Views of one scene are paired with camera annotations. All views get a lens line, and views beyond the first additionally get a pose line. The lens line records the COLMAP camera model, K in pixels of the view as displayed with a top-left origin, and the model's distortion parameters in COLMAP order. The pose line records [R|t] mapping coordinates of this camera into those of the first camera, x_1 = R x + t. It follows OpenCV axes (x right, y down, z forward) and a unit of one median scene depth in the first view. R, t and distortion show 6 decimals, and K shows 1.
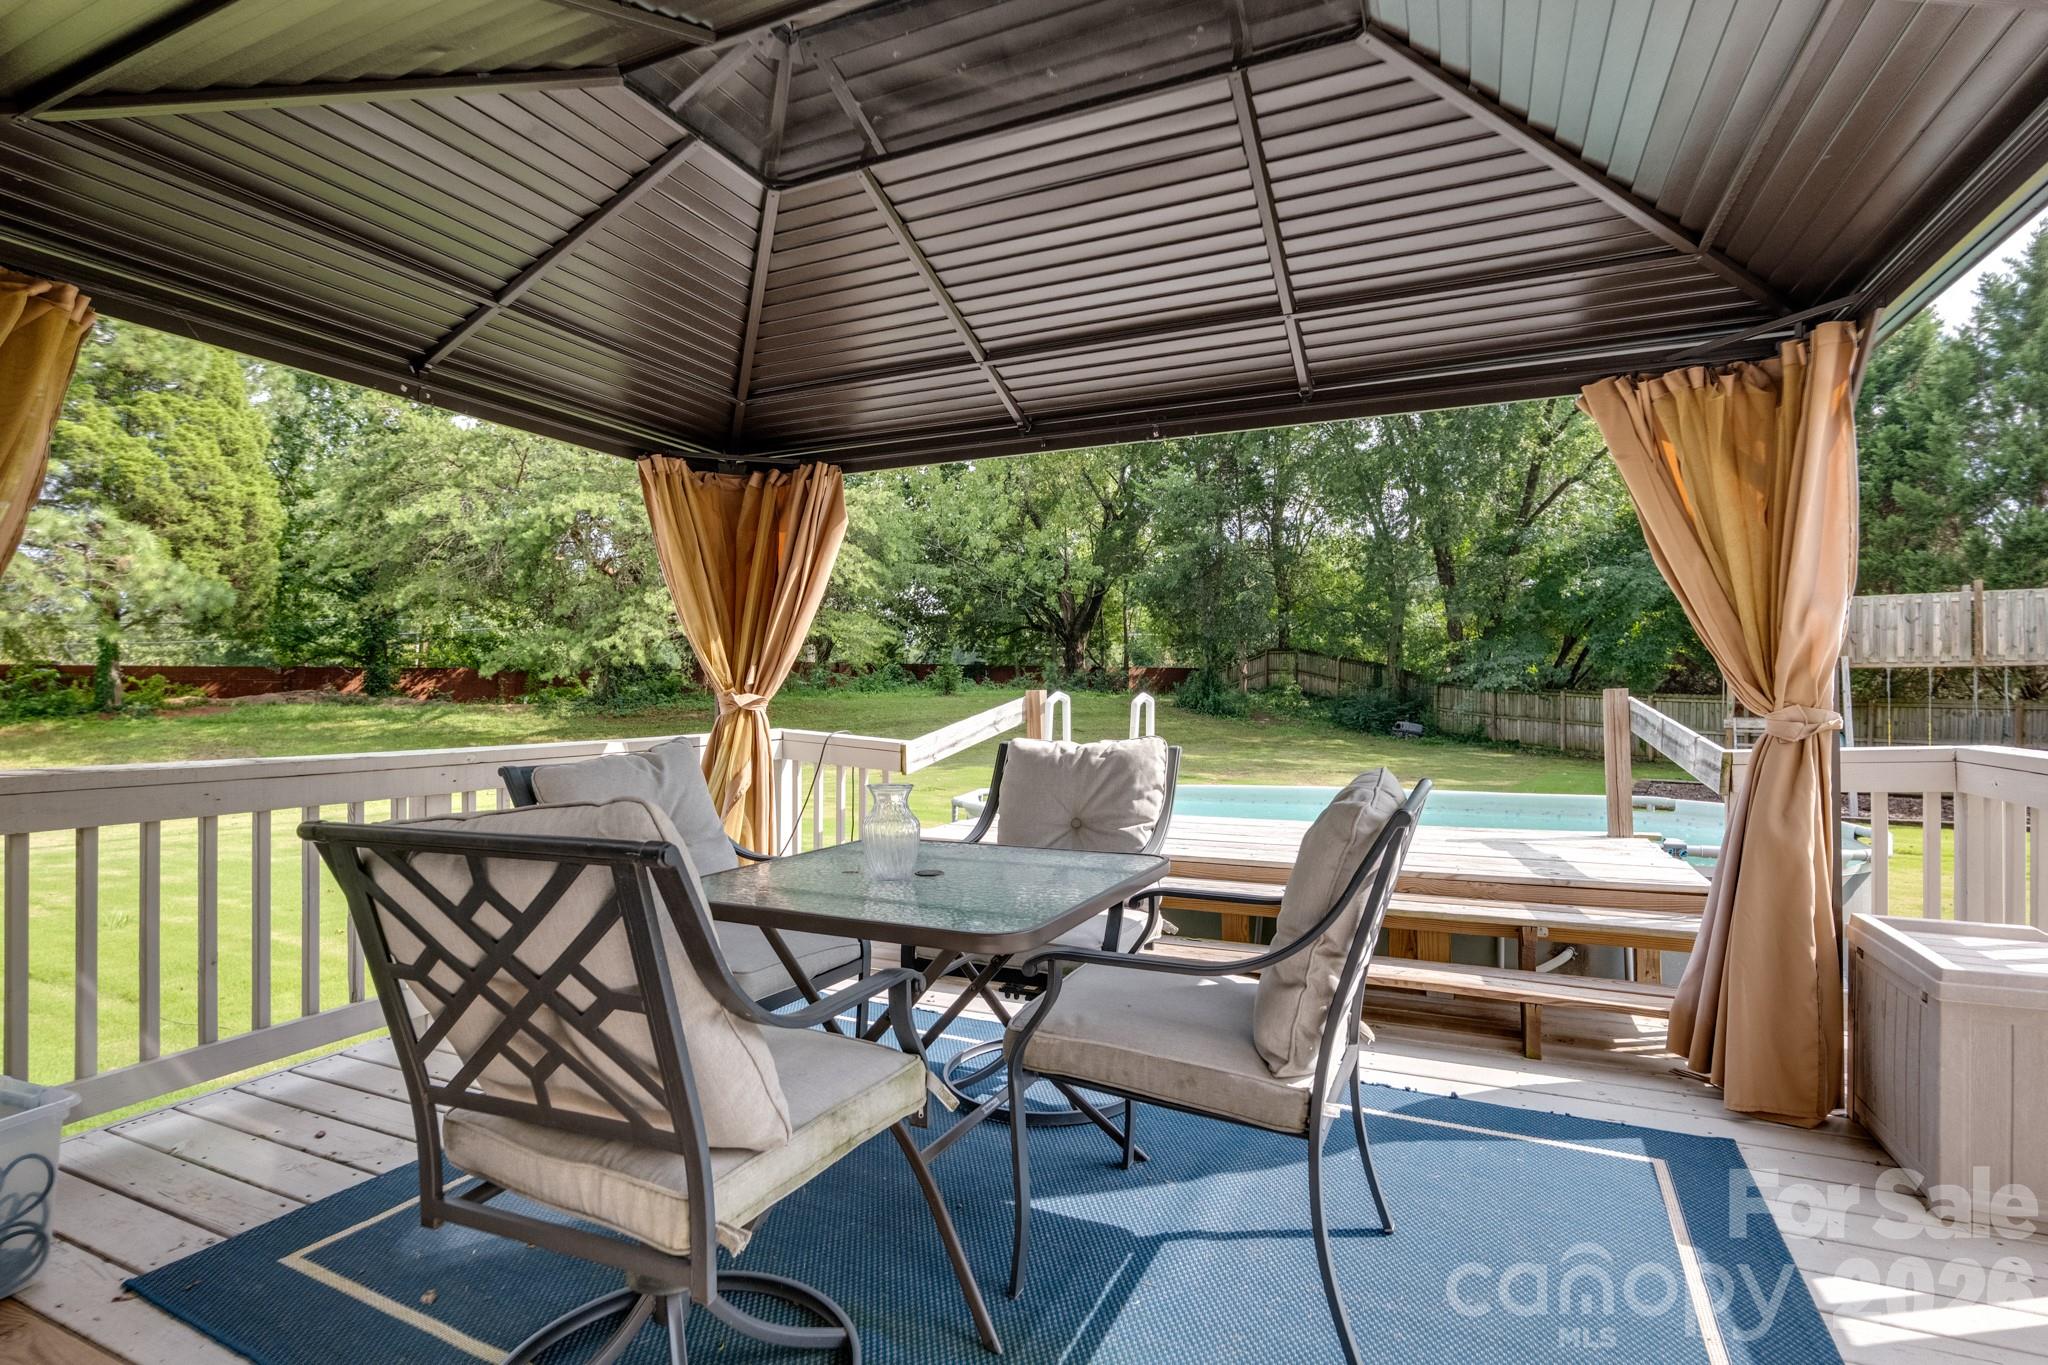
lens RADIAL K [[969.5, 0, 1028.7], [0, 969.5, 686.0], [0, 0, 1]] dist [-0.034050, 0.012903]
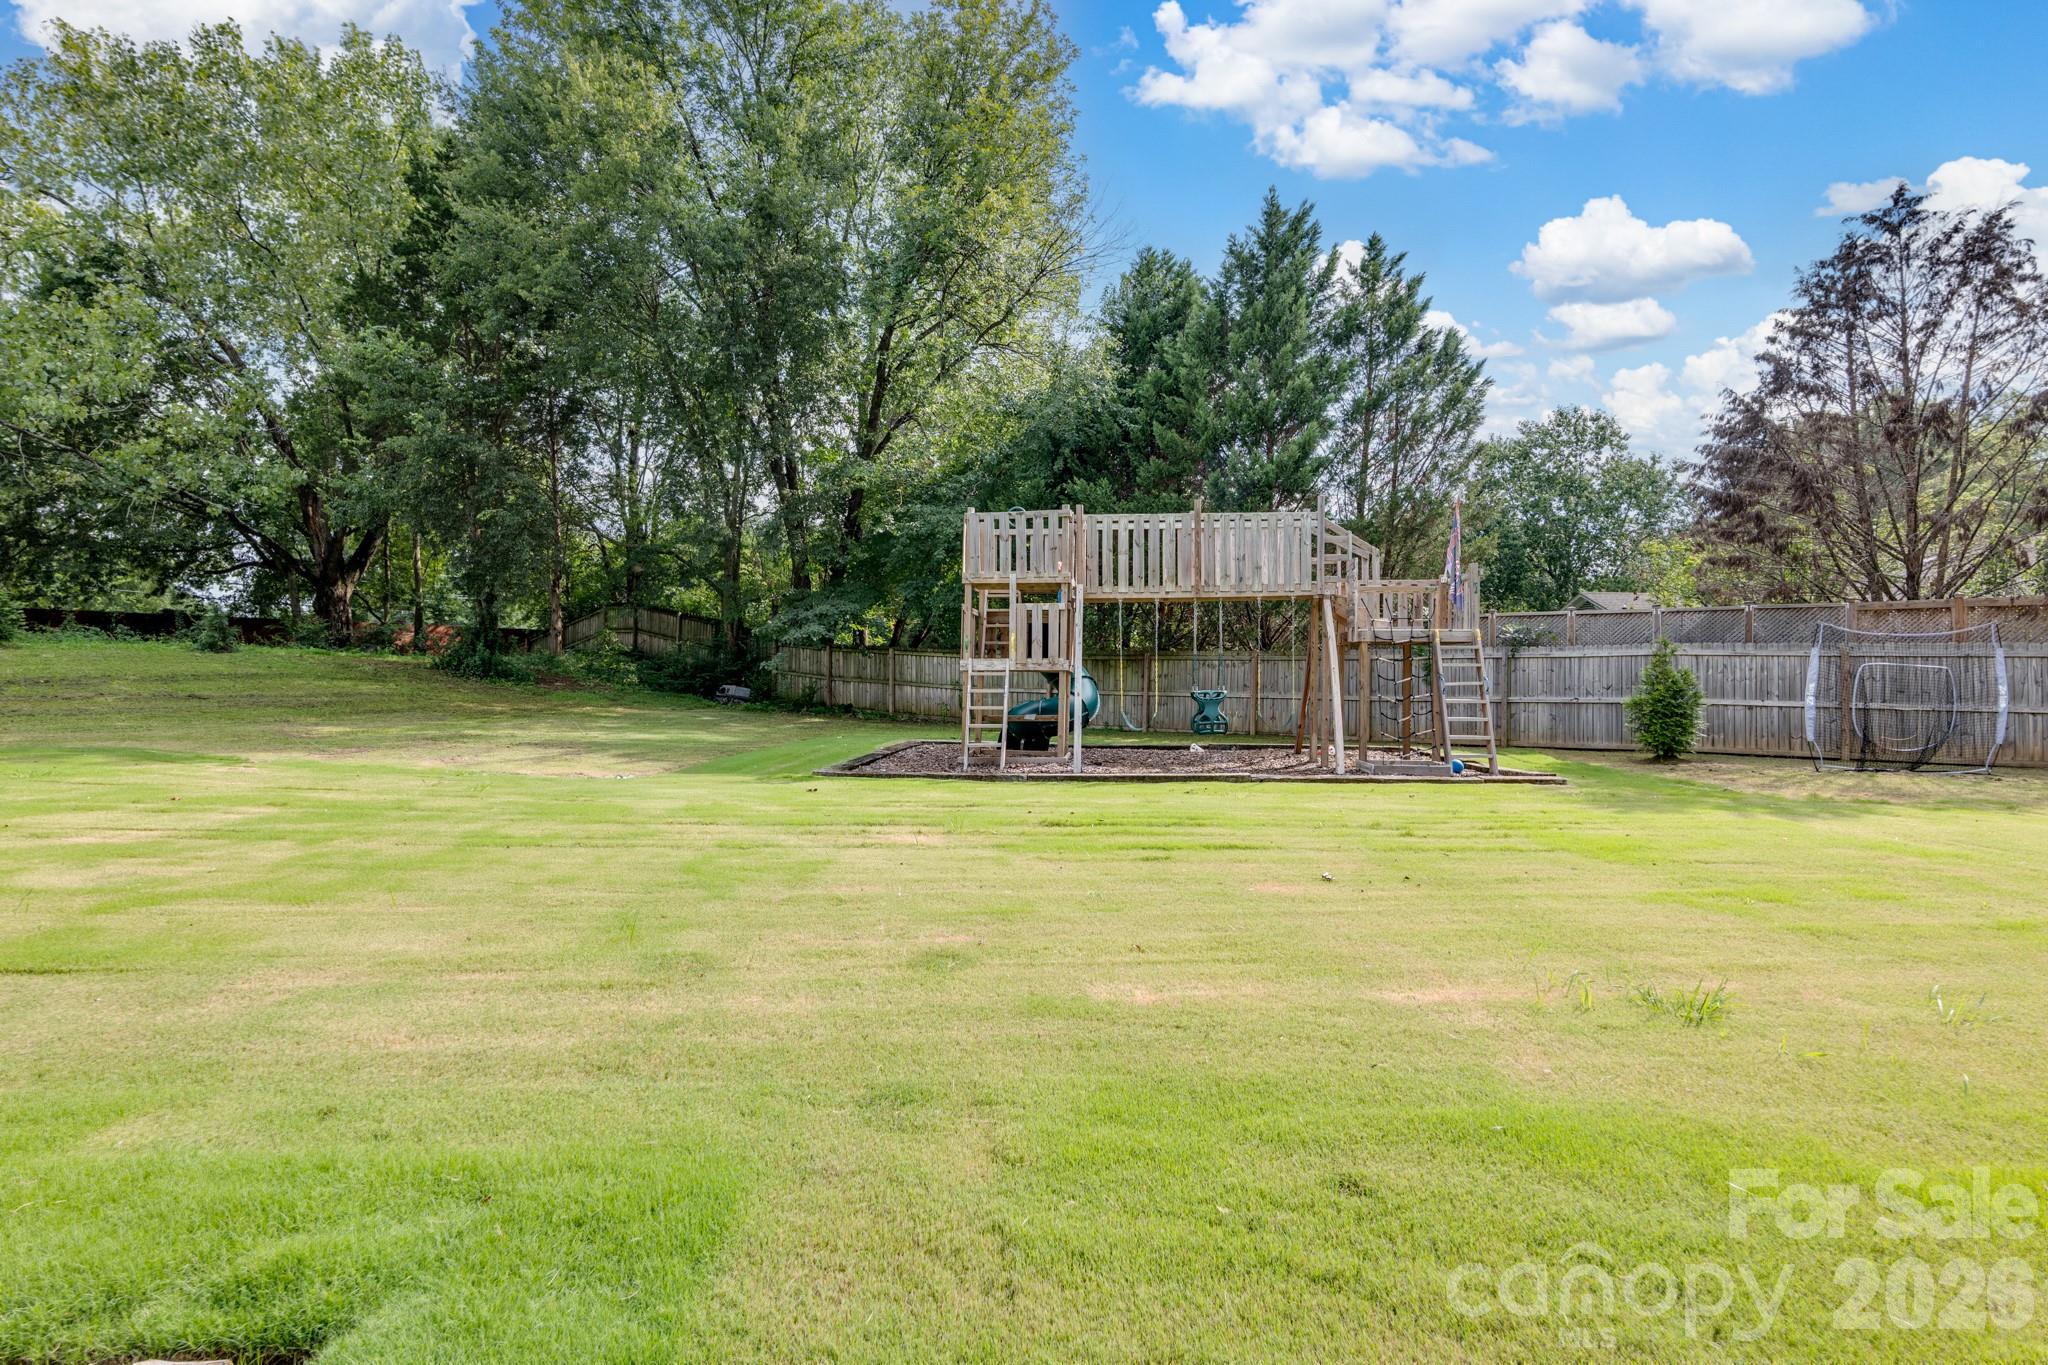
lens RADIAL K [[969.5, 0, 1028.7], [0, 969.5, 686.0], [0, 0, 1]] dist [-0.034050, 0.012903]
pose [[0.868257, -0.005941, 0.496080, 0.183472], [-0.002198, 0.999872, 0.015821, 0.022070], [-0.496111, -0.014828, 0.868133, 0.121348]]
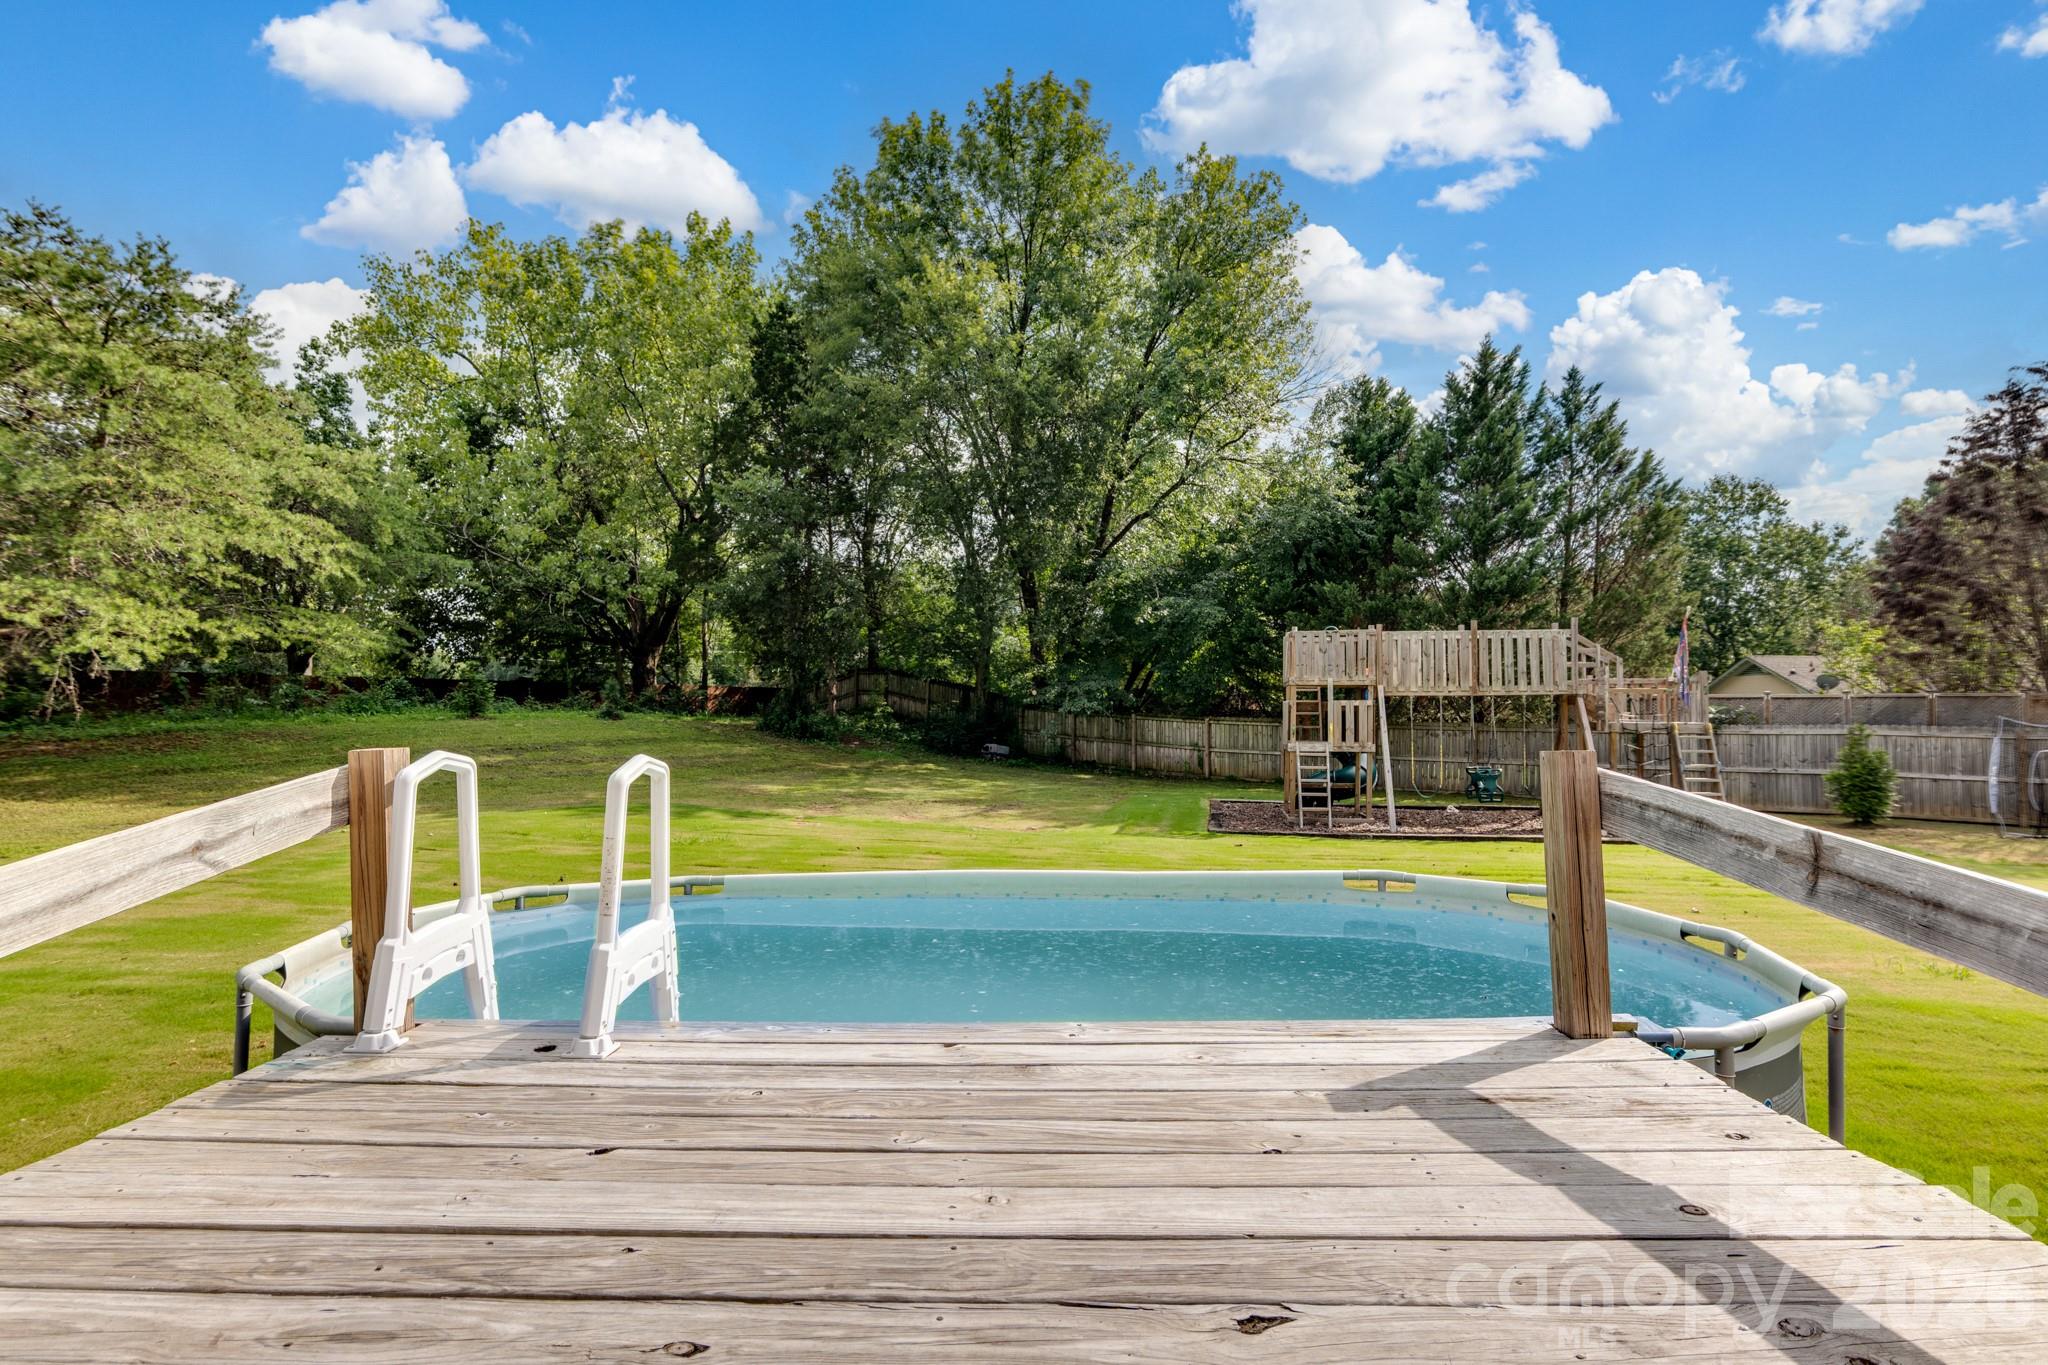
lens RADIAL K [[969.5, 0, 1028.7], [0, 969.5, 686.0], [0, 0, 1]] dist [-0.034050, 0.012903]
pose [[0.912958, 0.012657, 0.407857, 0.011668], [-0.004353, 0.999764, -0.021281, -0.001836], [-0.408031, 0.017654, 0.912798, 0.060762]]
